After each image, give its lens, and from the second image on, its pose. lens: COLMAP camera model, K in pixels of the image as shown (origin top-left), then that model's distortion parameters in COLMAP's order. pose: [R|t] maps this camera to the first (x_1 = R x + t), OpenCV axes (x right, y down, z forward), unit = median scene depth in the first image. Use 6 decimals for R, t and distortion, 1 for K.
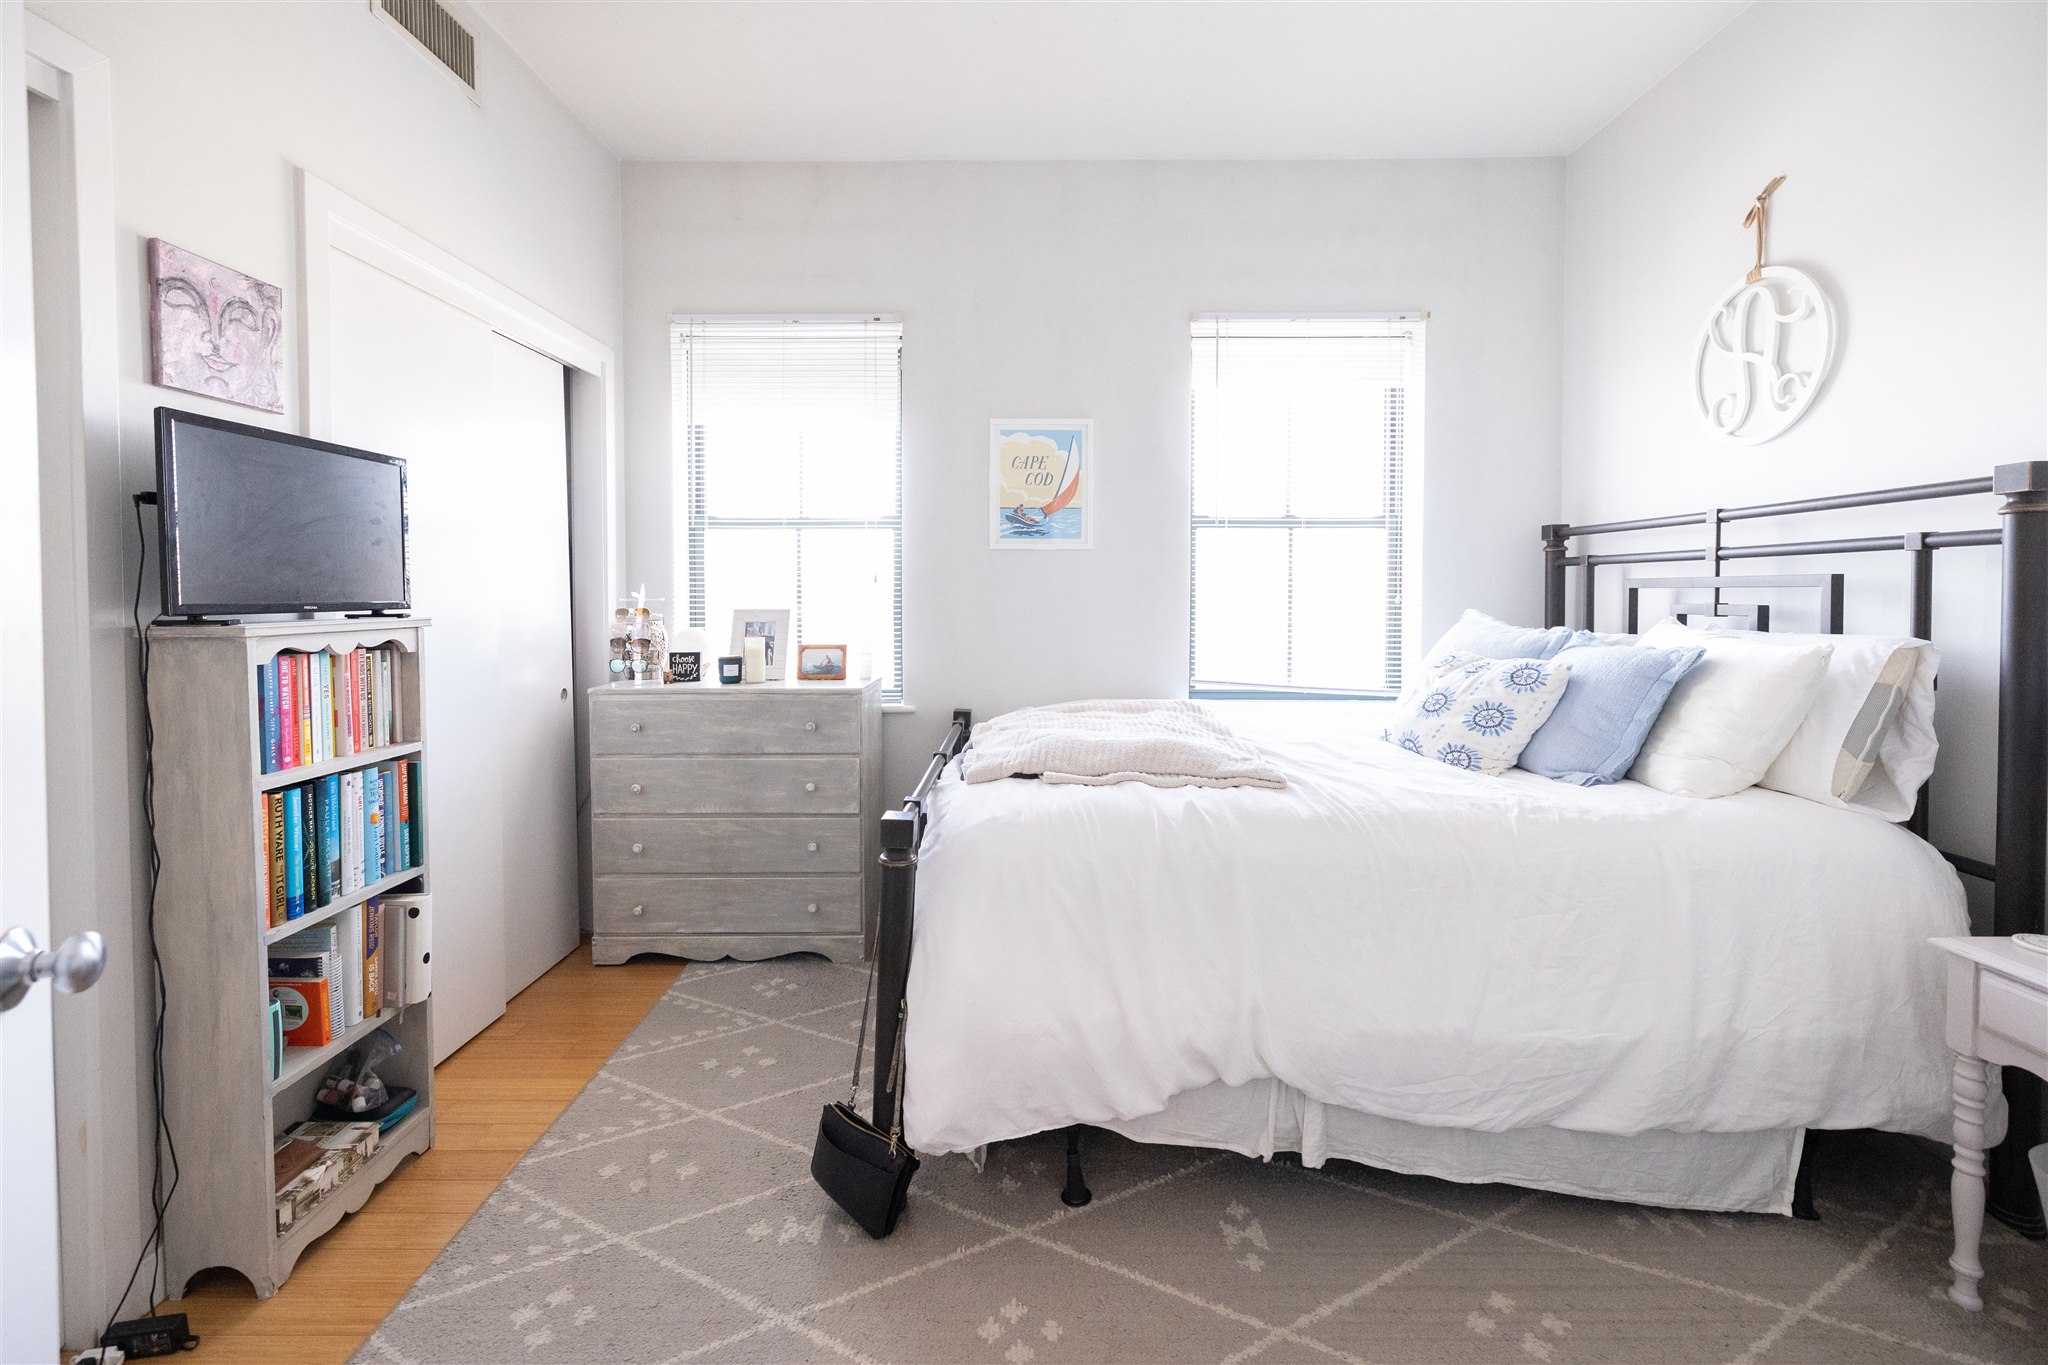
lens RADIAL K [[904.3, 0, 1007.5], [0, 904.3, 612.9], [0, 0, 1]] dist [-0.000222, -0.000265]
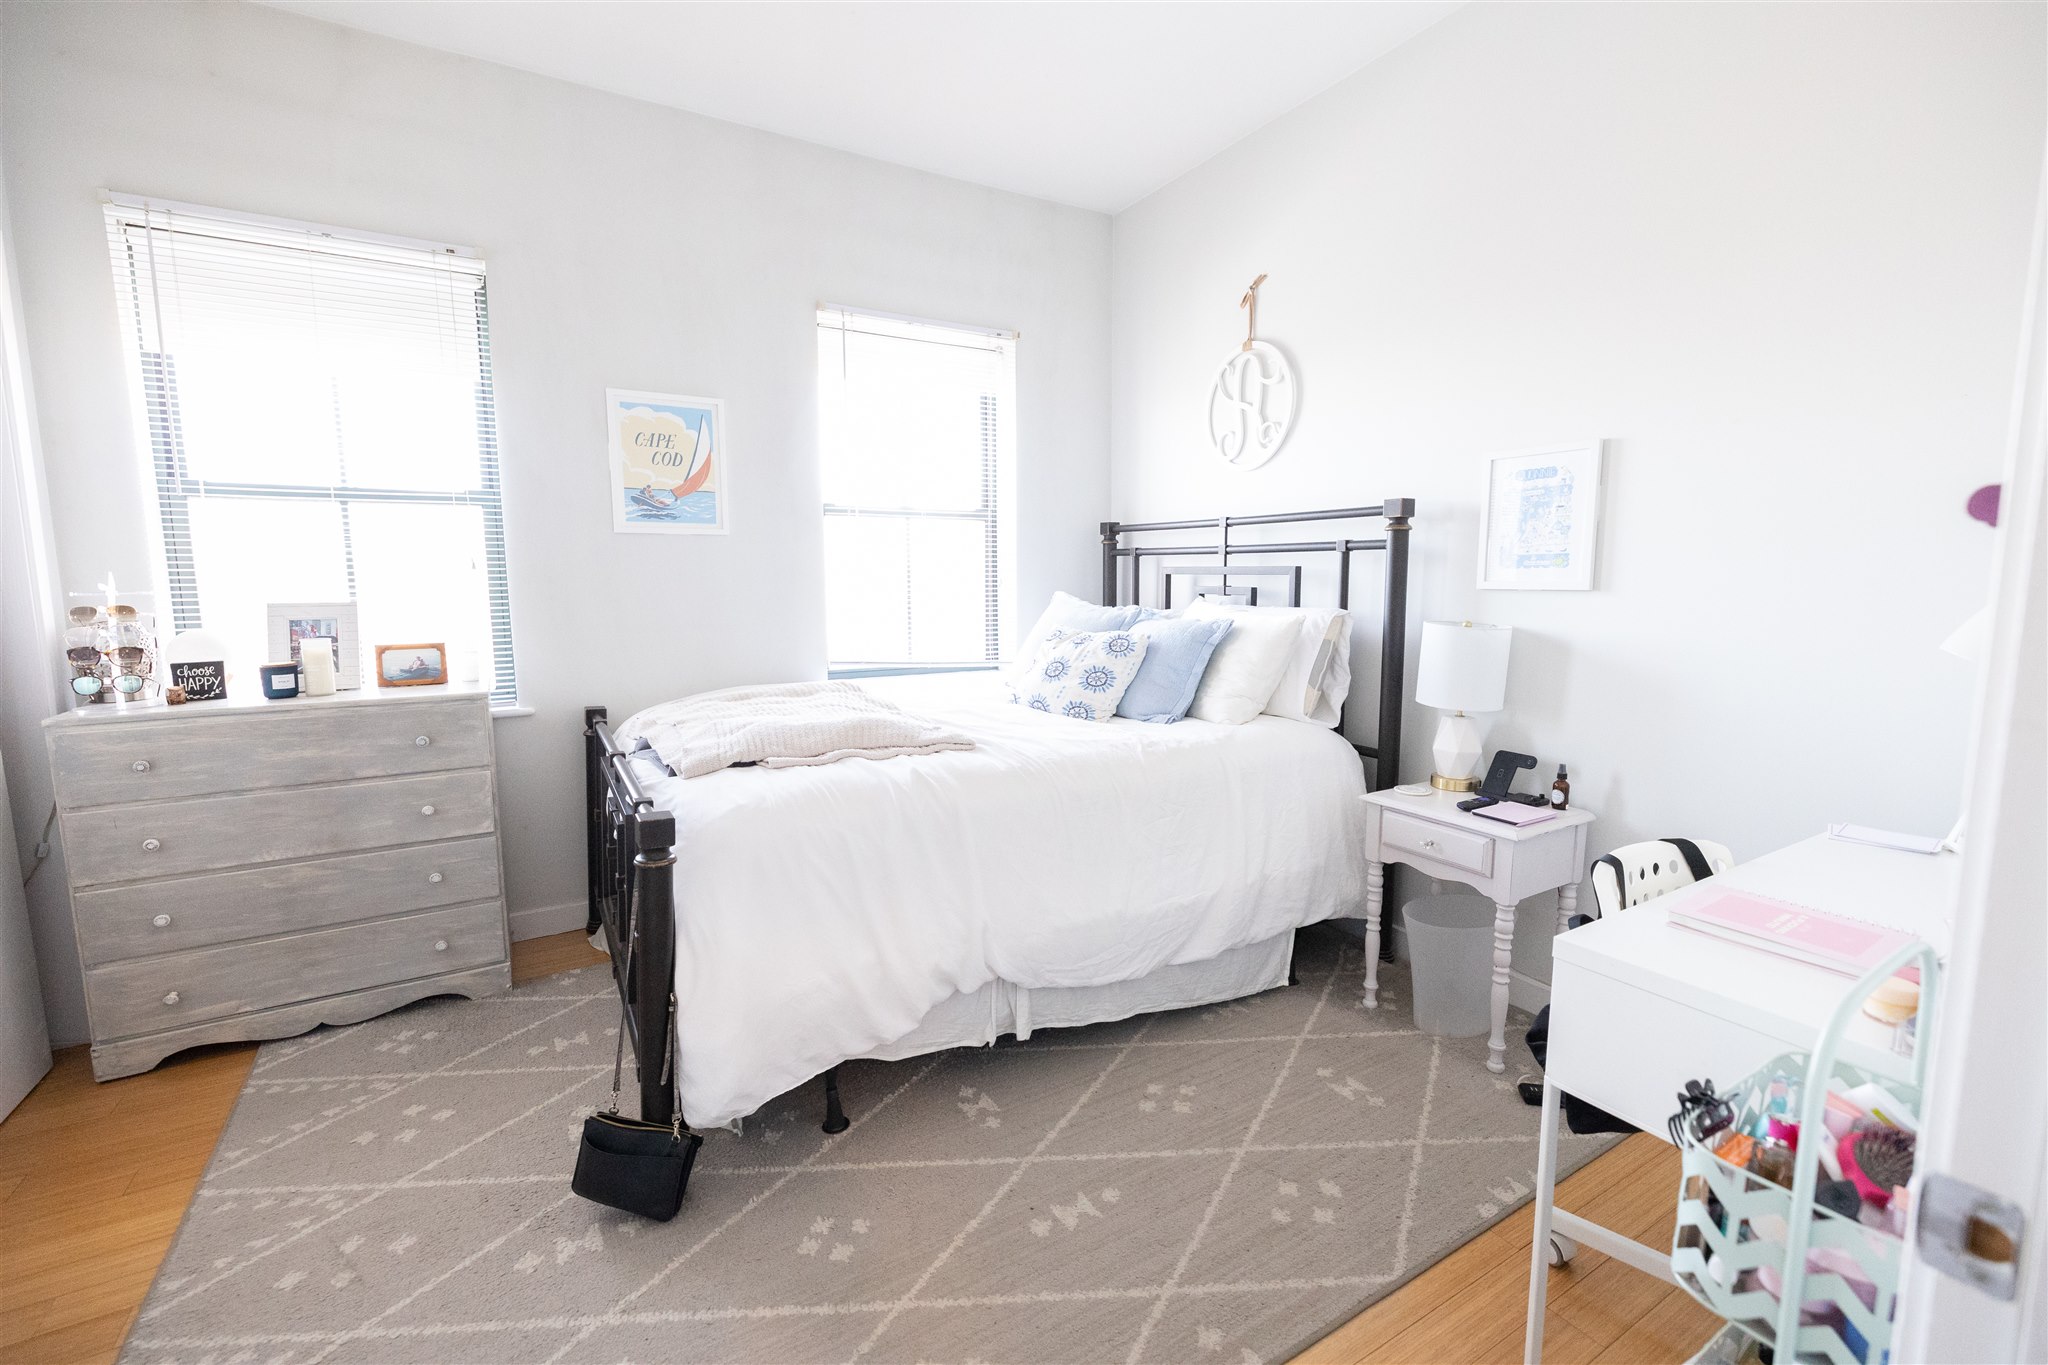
lens RADIAL K [[904.3, 0, 1045.8], [0, 904.3, 673.3], [0, 0, 1]] dist [-0.000222, -0.000265]
pose [[0.846680, -0.061986, 0.528480, -0.223639], [0.012834, 0.995281, 0.096178, -0.016367], [-0.531948, -0.074649, 0.843480, -0.038804]]
